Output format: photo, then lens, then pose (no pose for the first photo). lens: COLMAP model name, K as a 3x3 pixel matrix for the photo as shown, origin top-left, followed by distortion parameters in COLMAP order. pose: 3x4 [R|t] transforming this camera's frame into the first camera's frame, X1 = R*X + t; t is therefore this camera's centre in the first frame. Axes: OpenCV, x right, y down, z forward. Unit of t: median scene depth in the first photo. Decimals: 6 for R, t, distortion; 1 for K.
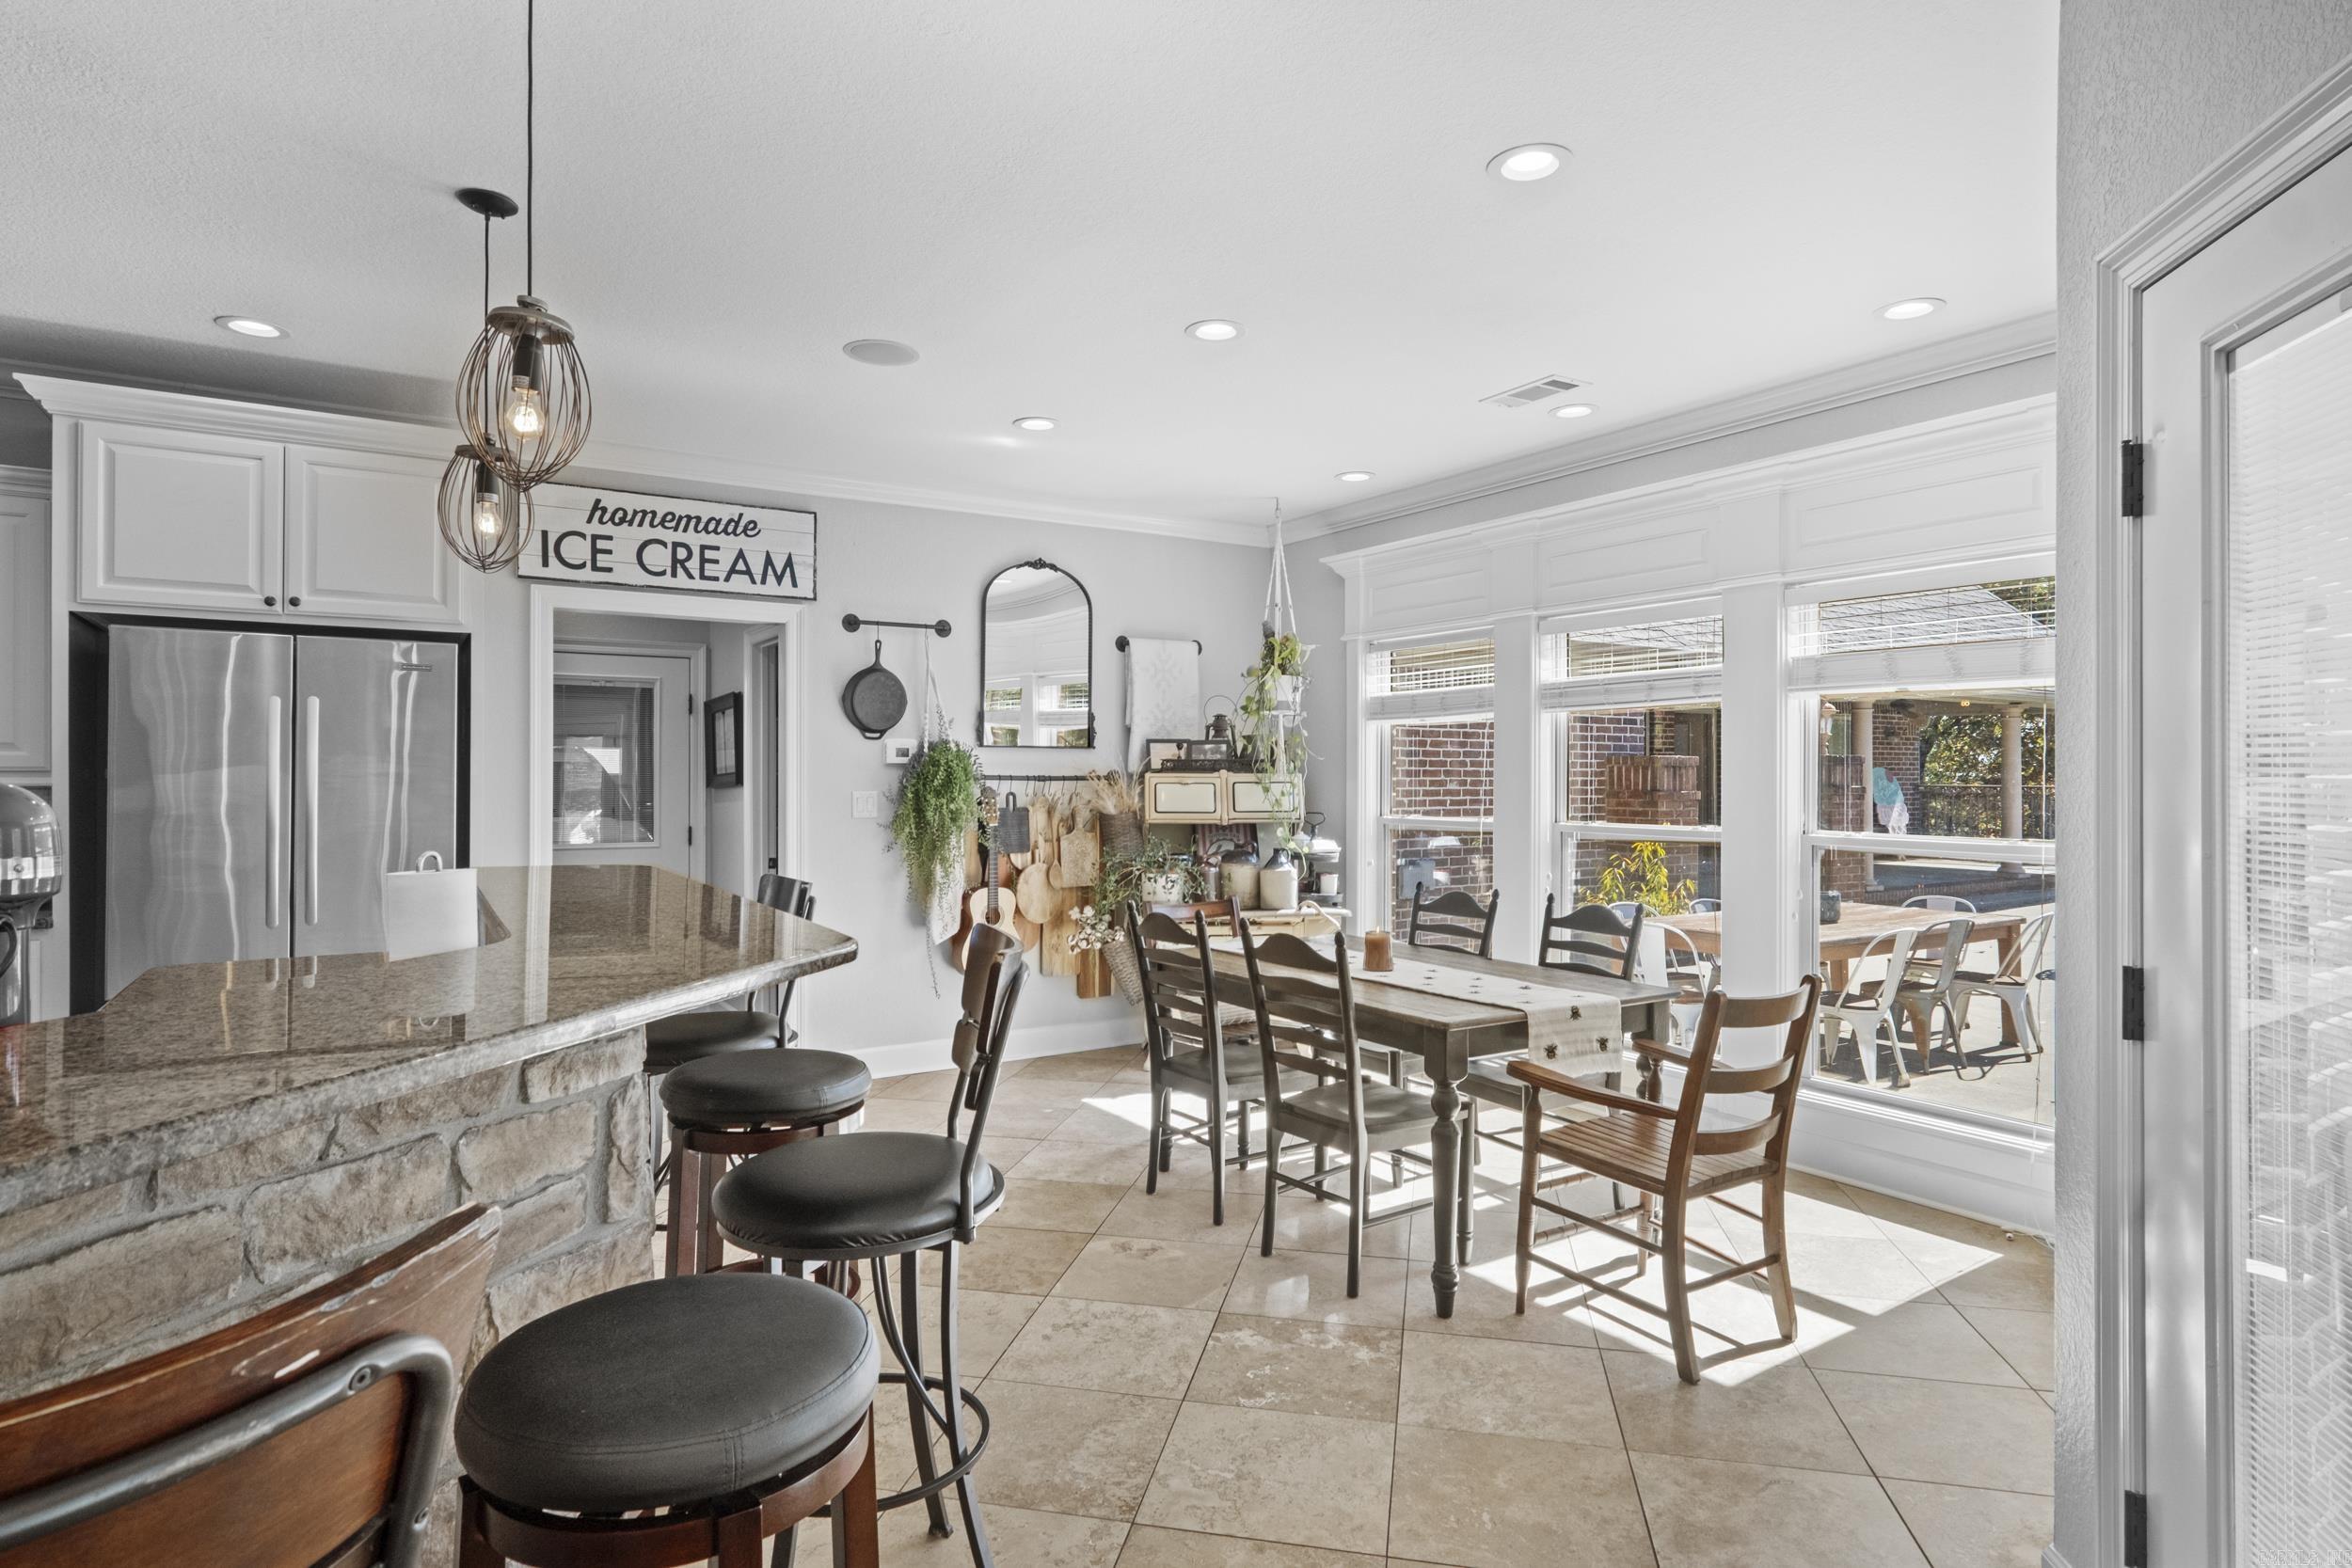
lens RADIAL K [[1255.9, 0, 1165.5], [0, 1255.9, 776.0], [0, 0, 1]] dist [-0.000900, 0.000073]
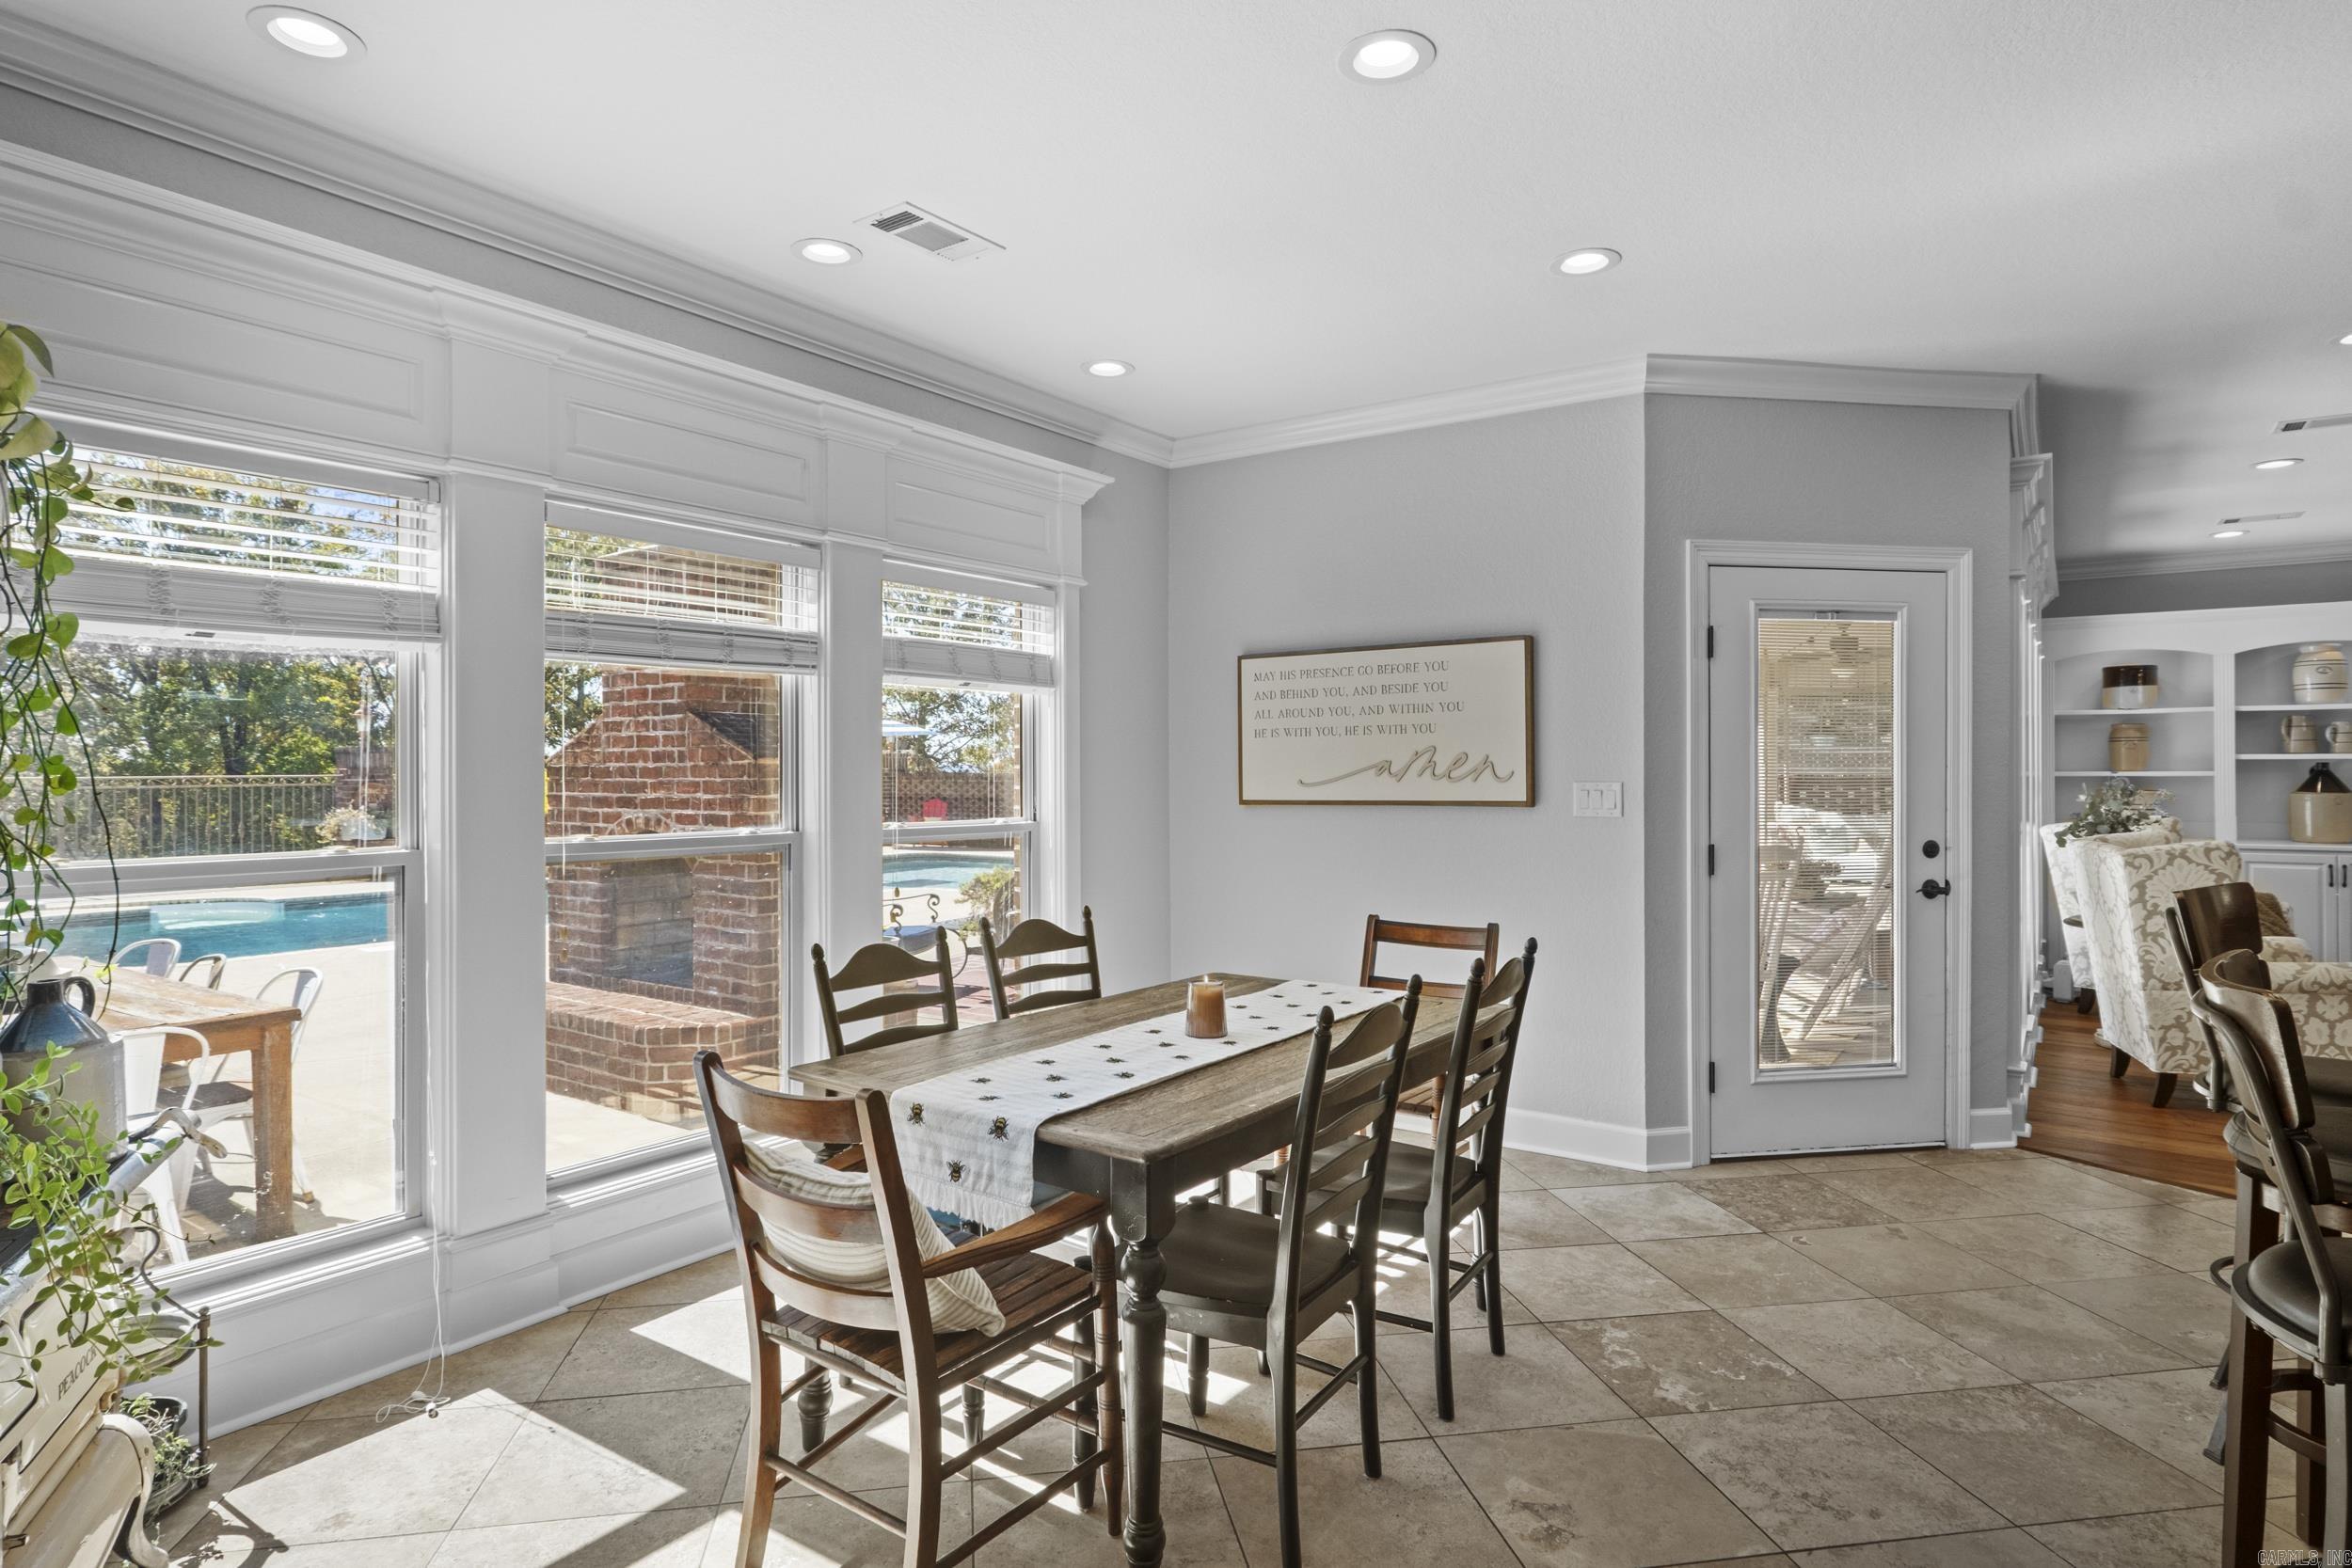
lens RADIAL K [[1255.9, 0, 1165.5], [0, 1255.9, 776.0], [0, 0, 1]] dist [-0.000900, 0.000073]
pose [[-0.368329, 0.001138, 0.929695, -0.603166], [0.002618, 0.999997, -0.000187, 0.011200], [-0.929692, 0.002365, -0.368331, 1.592760]]
